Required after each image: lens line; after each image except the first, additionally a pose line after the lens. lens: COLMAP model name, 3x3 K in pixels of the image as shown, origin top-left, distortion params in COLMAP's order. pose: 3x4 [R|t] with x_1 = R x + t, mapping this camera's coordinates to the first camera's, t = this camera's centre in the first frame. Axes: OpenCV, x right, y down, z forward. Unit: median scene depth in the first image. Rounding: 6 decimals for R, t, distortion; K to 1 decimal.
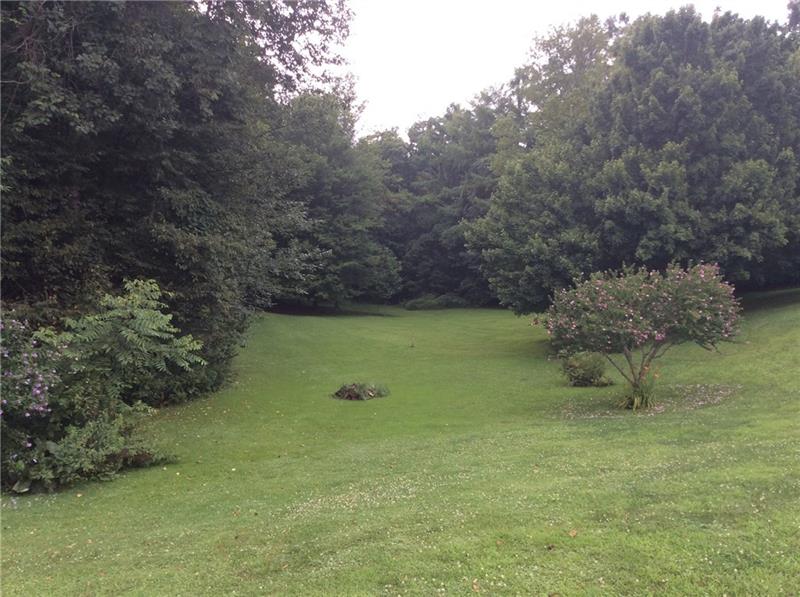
lens RADIAL K [[704.7, 0, 400.4], [0, 704.7, 300.6], [0, 0, 1]] dist [0.108469, -0.148921]
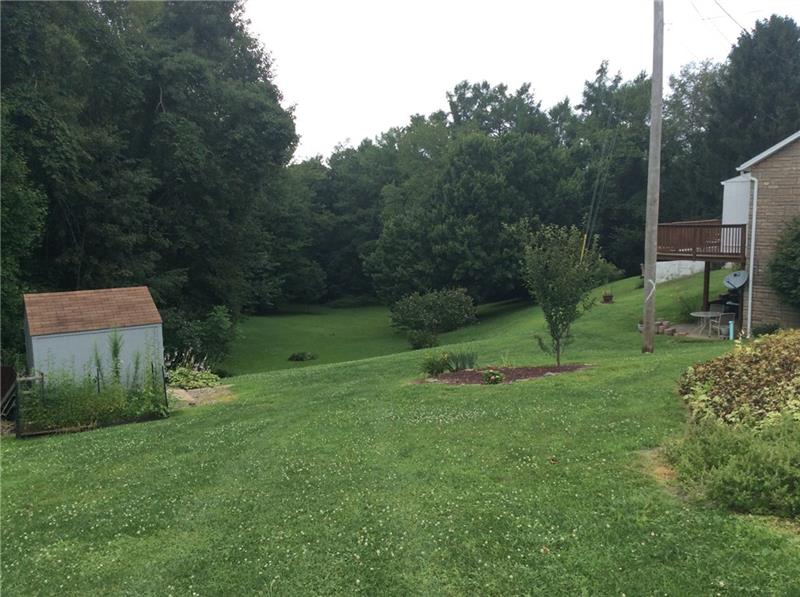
lens RADIAL K [[704.7, 0, 406.1], [0, 704.7, 300.8], [0, 0, 1]] dist [0.108469, -0.148921]
pose [[0.993765, -0.030262, 0.107305, 0.006968], [0.029415, 0.999522, 0.009471, -0.010307], [-0.107541, -0.006255, 0.994181, -0.326193]]
